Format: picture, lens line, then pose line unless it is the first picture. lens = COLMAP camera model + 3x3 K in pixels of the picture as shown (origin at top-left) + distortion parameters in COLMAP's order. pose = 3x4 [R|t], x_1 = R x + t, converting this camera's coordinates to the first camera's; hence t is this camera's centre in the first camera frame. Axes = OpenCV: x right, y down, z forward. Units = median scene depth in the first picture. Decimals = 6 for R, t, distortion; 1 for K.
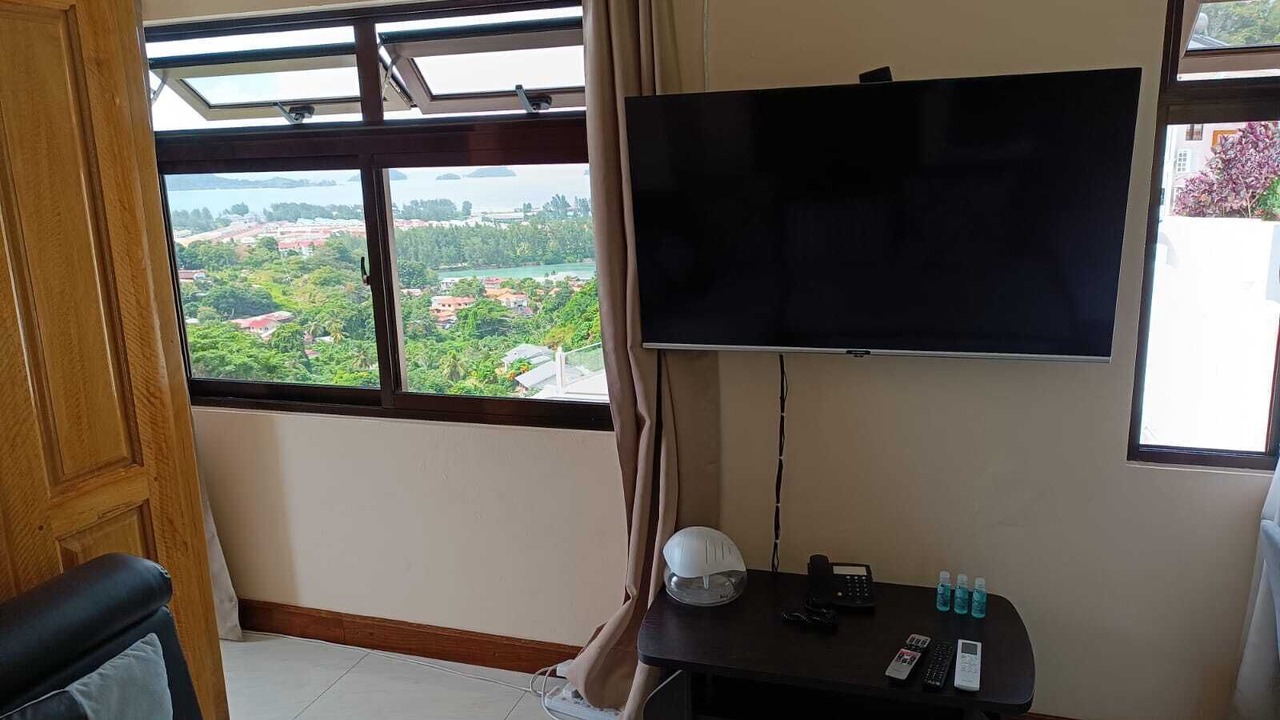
lens RADIAL K [[924.5, 0, 640.0], [0, 924.5, 360.0], [0, 0, 1]] dist [0.008522, 0.000031]
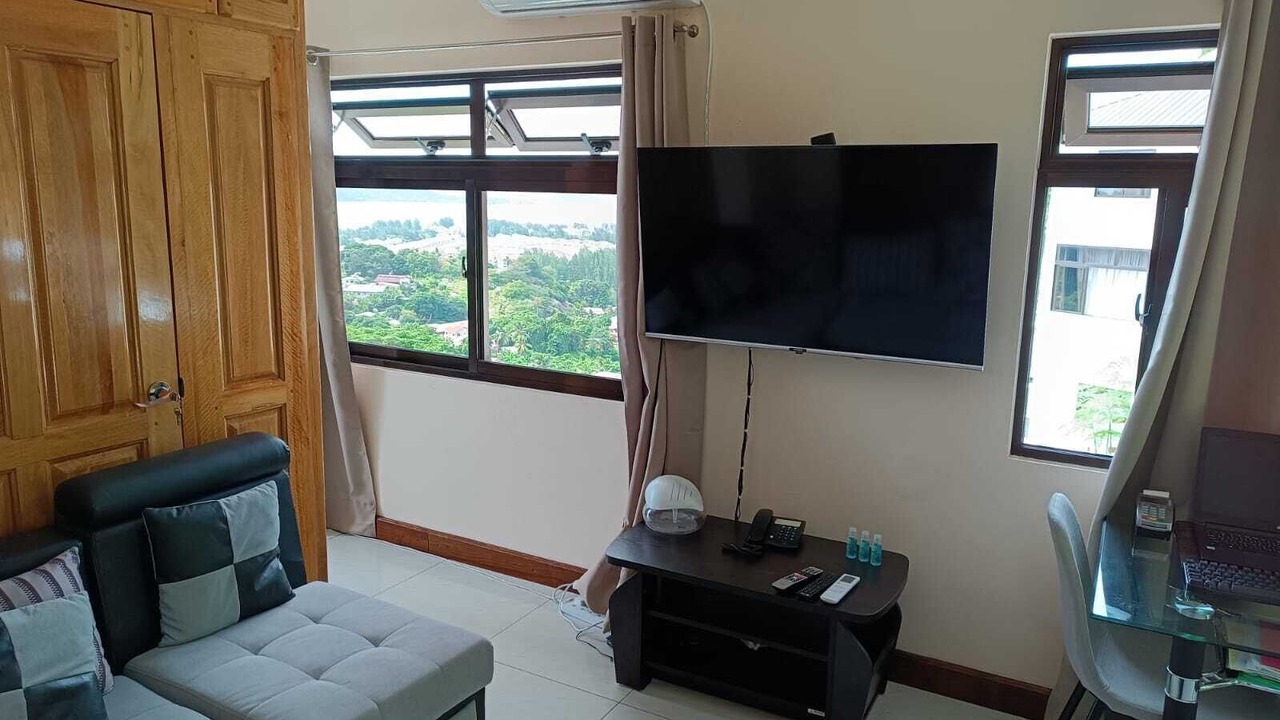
lens RADIAL K [[924.5, 0, 640.0], [0, 924.5, 360.0], [0, 0, 1]] dist [0.008522, 0.000031]
pose [[0.978453, 0.084516, -0.188379, 0.207908], [-0.090436, 0.995636, -0.023038, 0.043852], [0.185610, 0.039578, 0.981826, -0.246357]]
